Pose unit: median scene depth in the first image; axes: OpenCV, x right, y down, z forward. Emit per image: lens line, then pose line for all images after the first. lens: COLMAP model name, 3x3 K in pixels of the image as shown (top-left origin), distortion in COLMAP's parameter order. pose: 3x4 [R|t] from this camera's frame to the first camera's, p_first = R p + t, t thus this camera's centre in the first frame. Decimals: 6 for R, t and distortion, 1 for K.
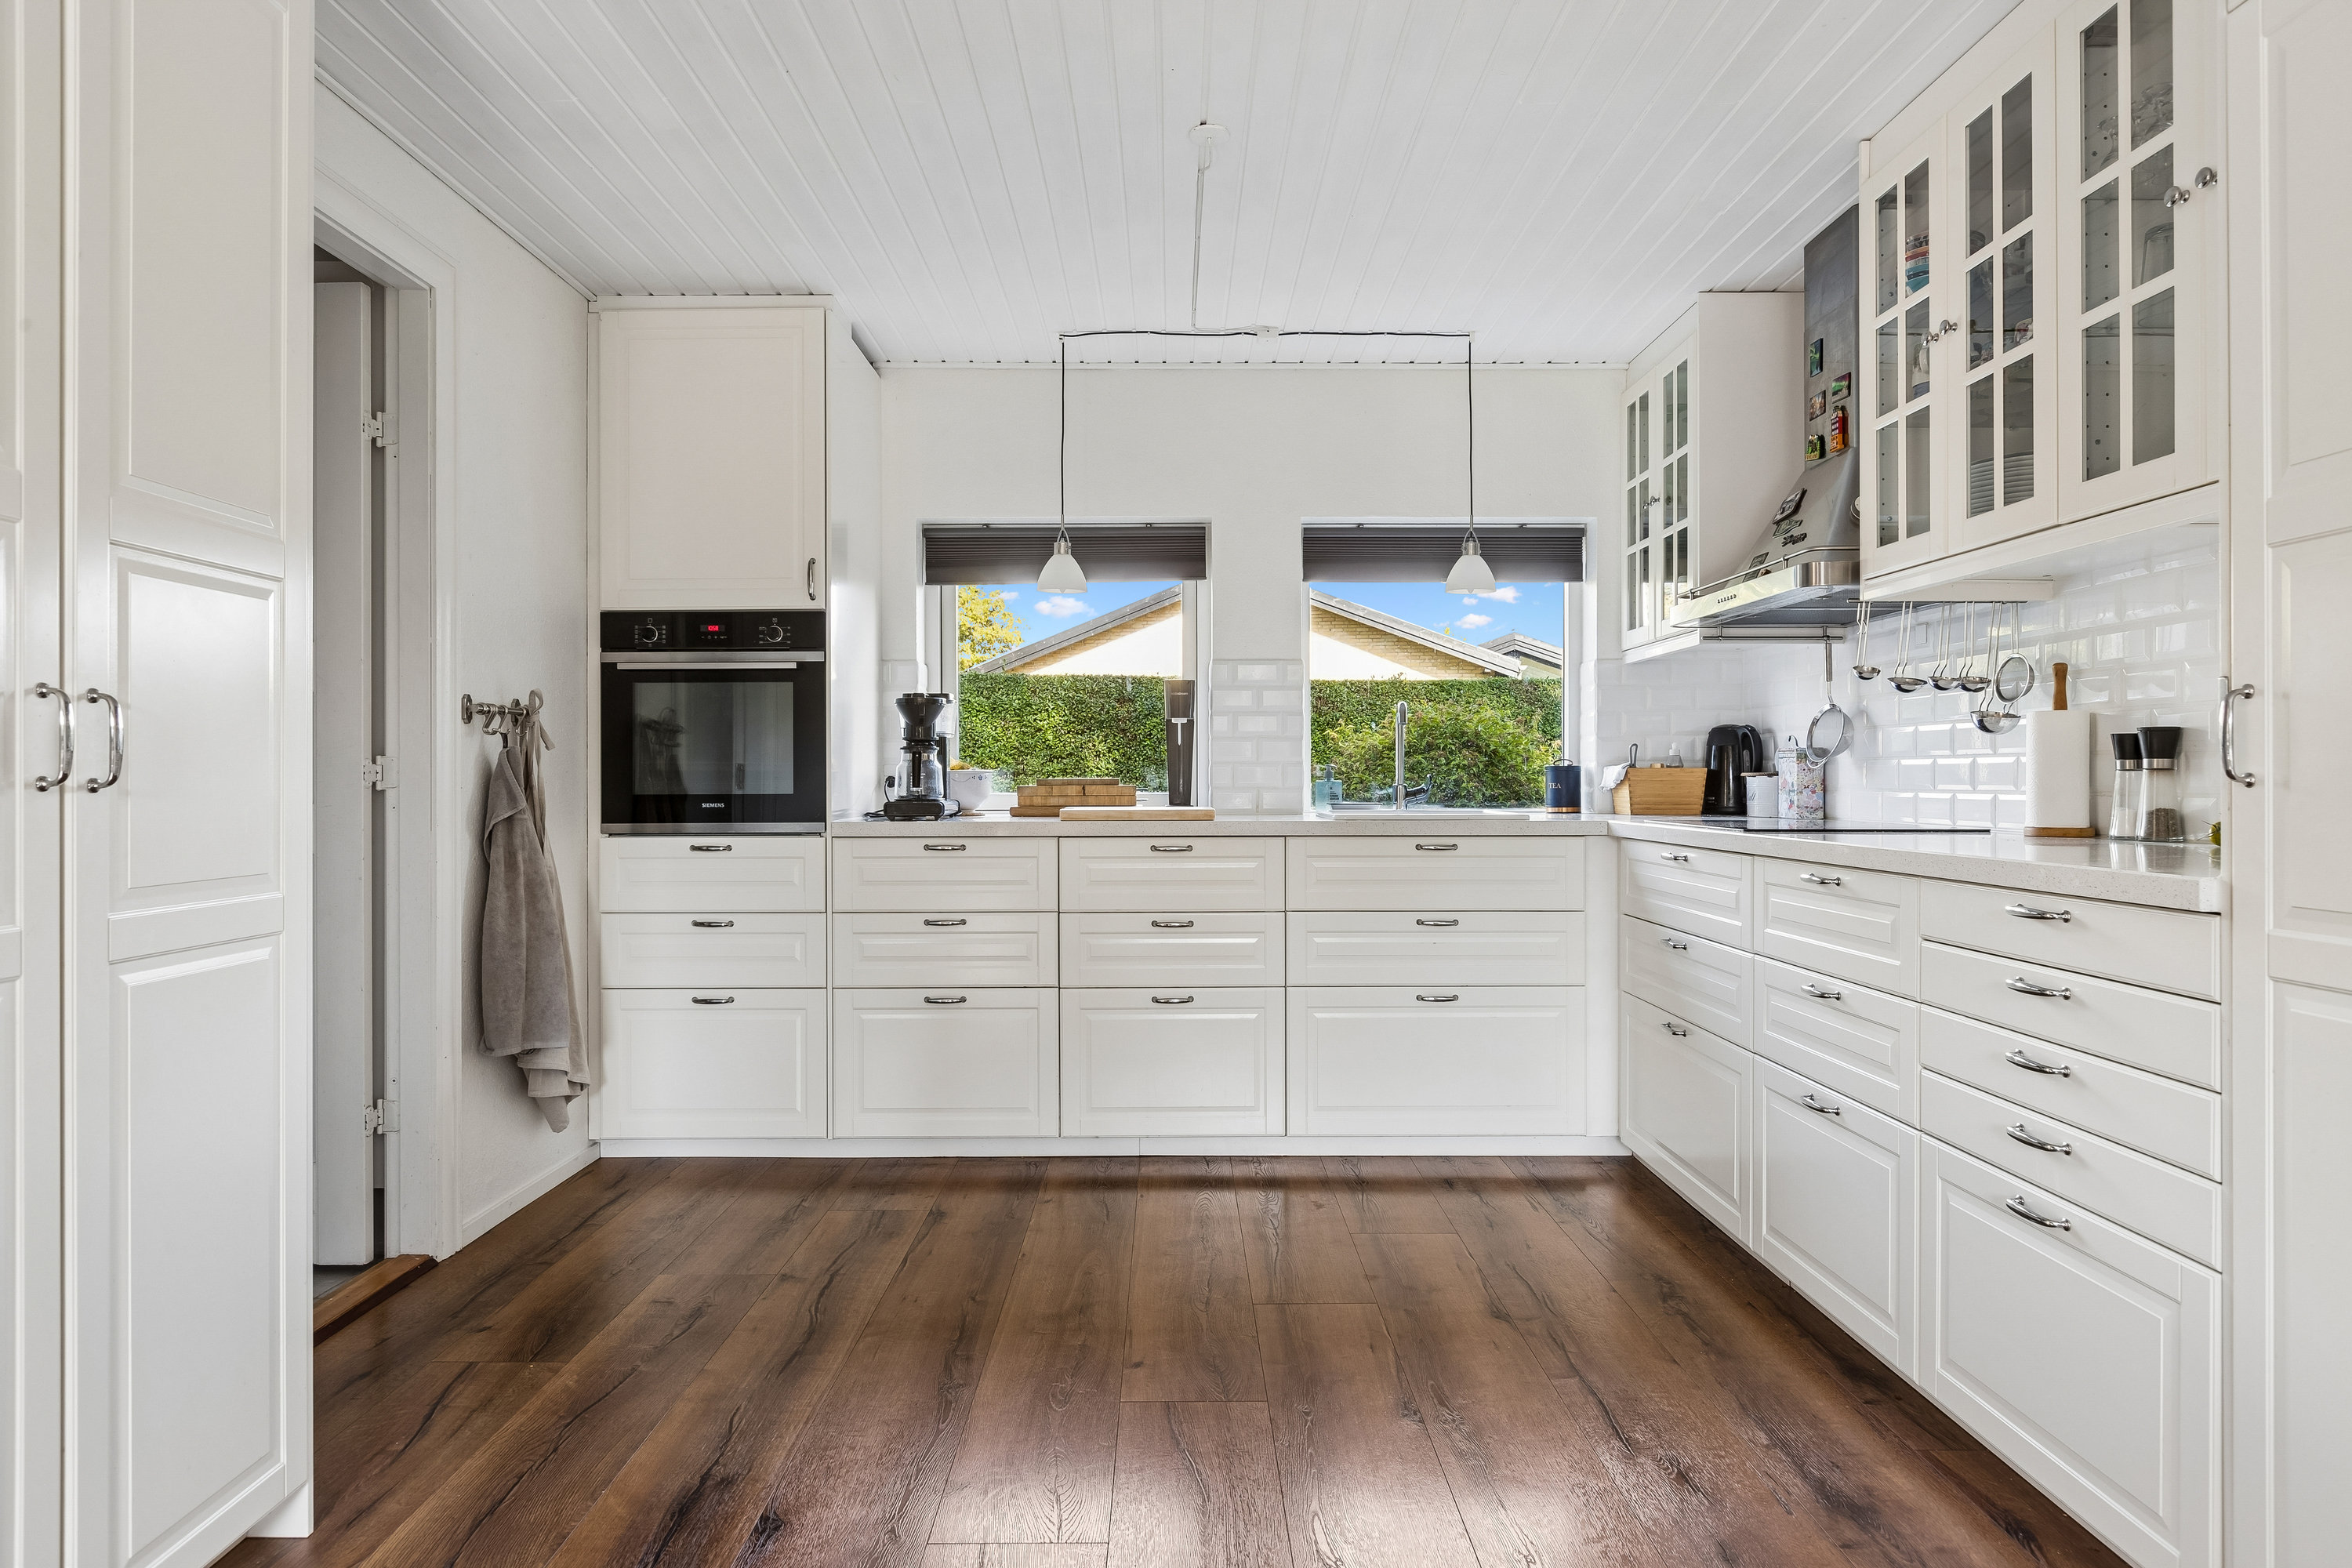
lens RADIAL K [[1297.6, 0, 1184.8], [0, 1297.6, 775.3], [0, 0, 1]] dist [-0.037208, 0.000011]
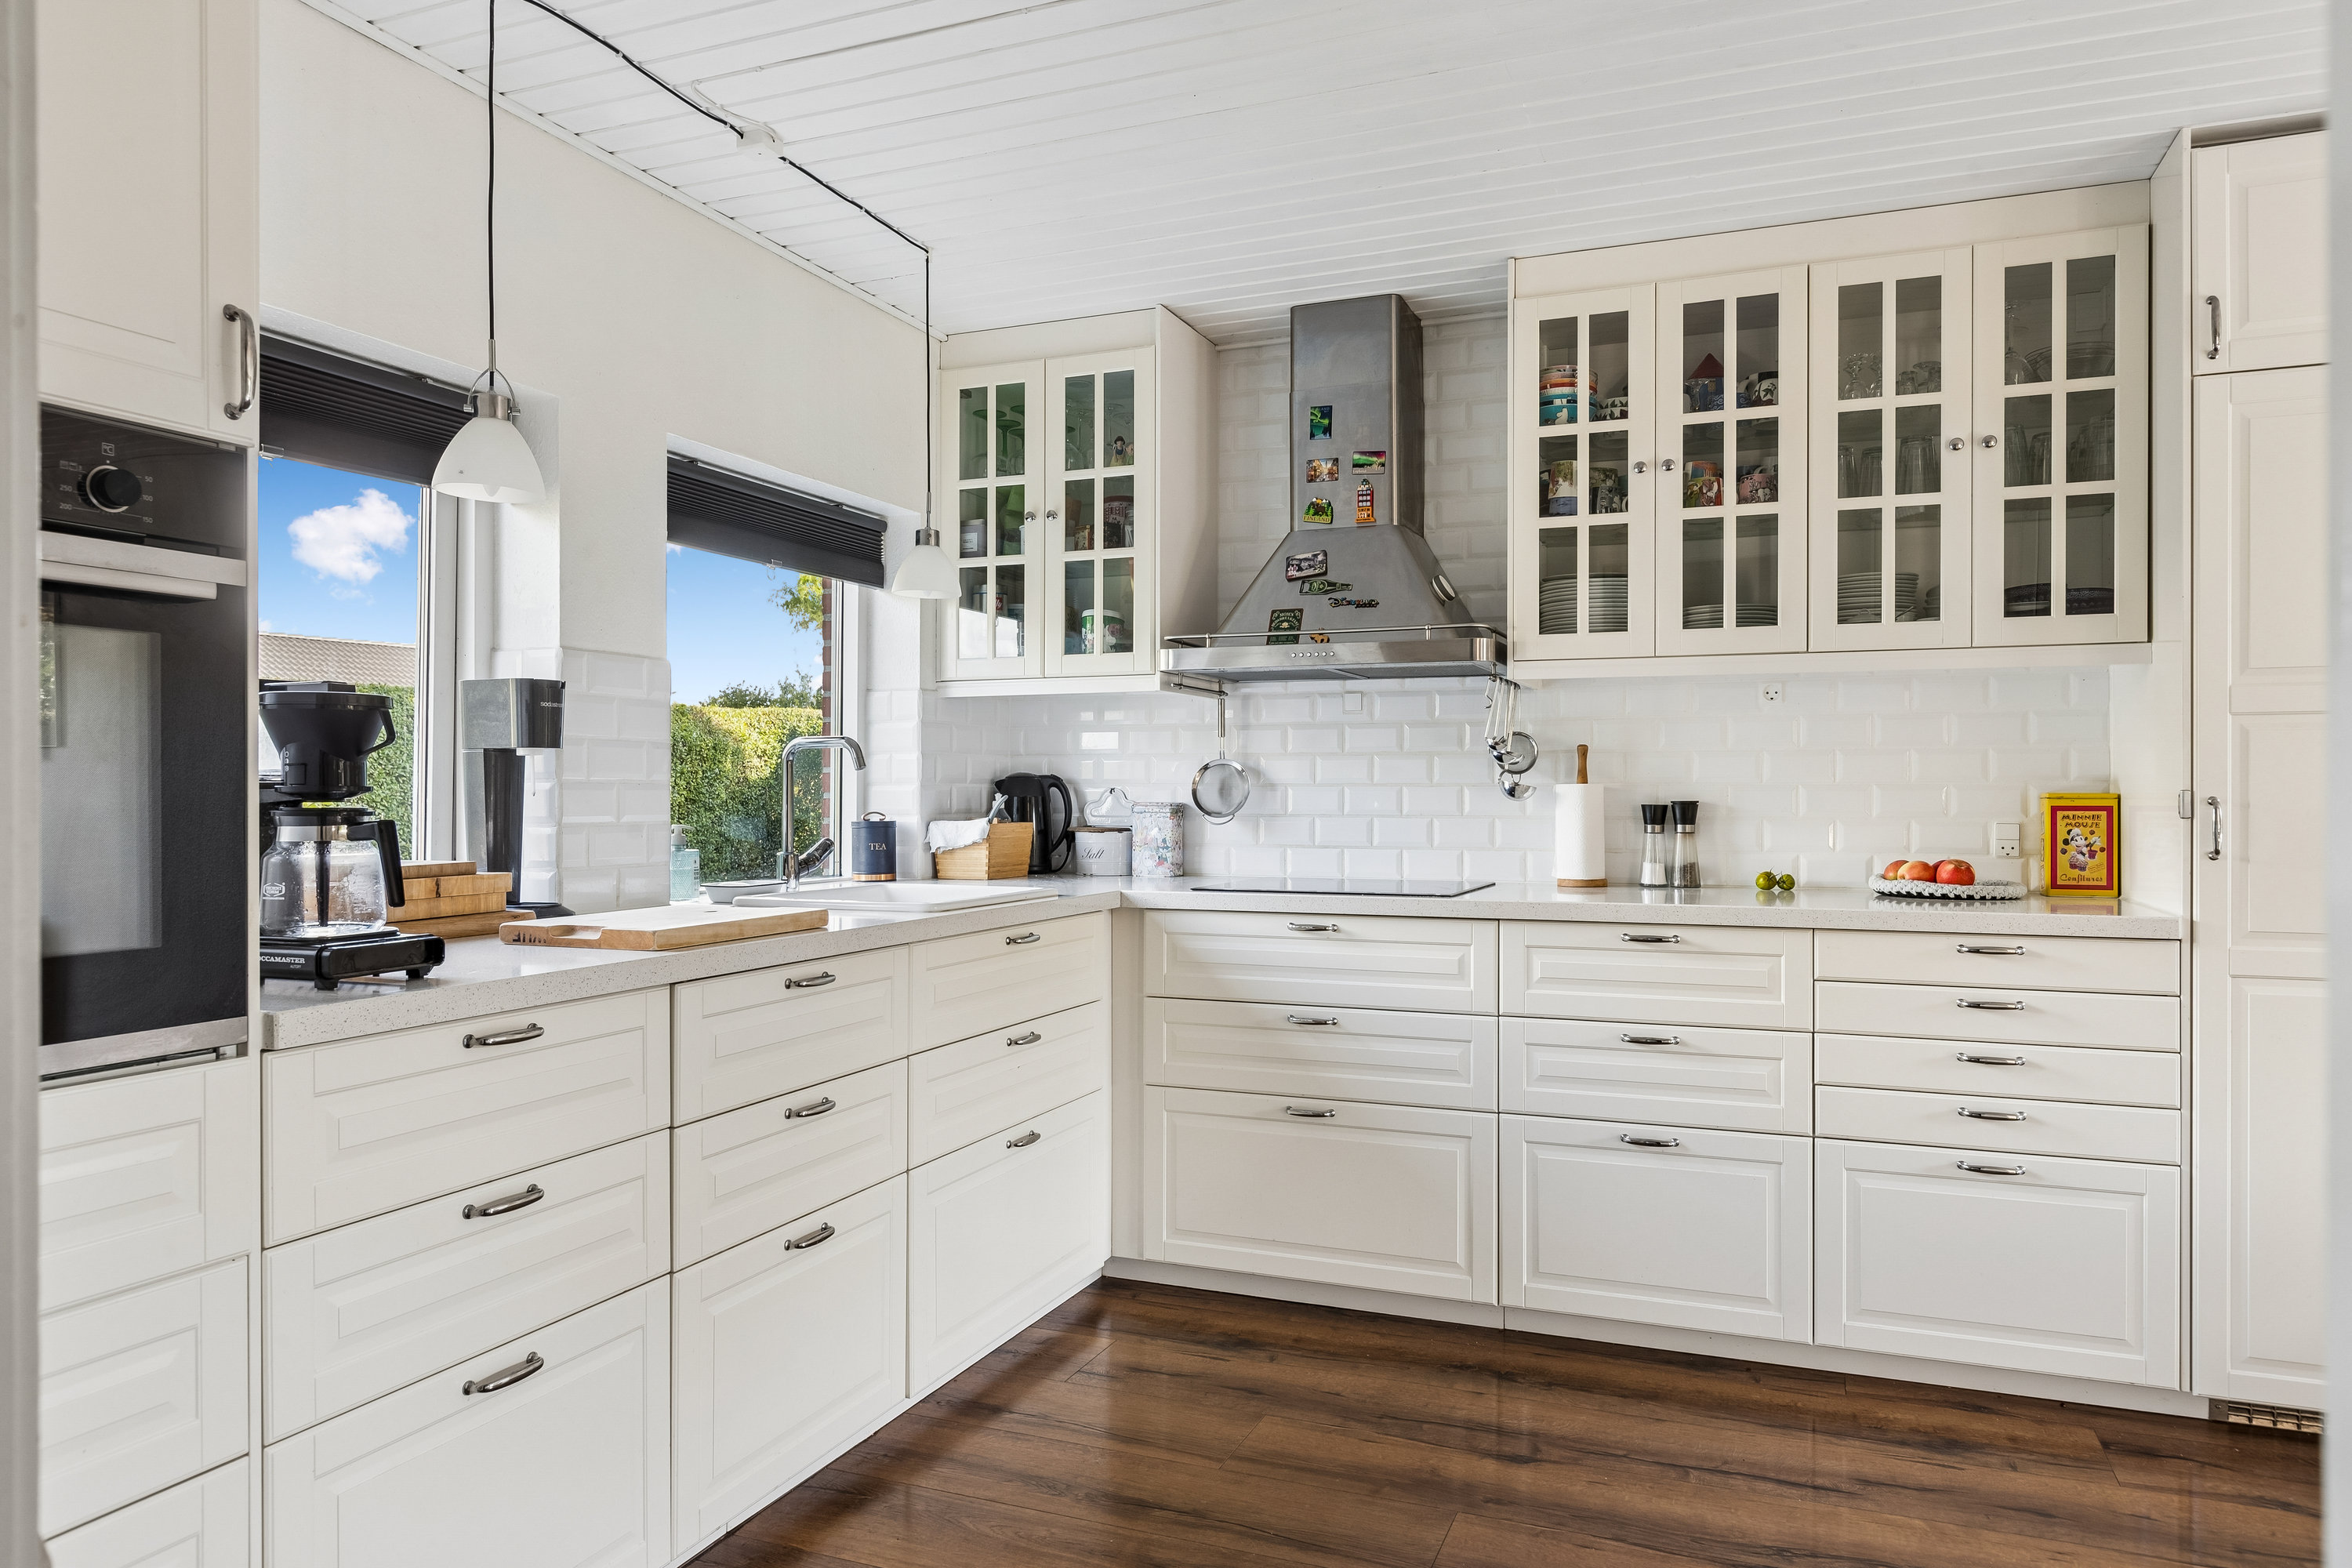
lens RADIAL K [[1479.9, 0, 1183.2], [0, 1479.9, 789.3], [0, 0, 1]] dist [-0.002446, -0.004558]
pose [[0.390620, 0.003899, 0.920544, -0.812458], [-0.002268, 0.999992, -0.003273, -0.041518], [-0.920549, -0.000809, 0.390626, 0.837757]]
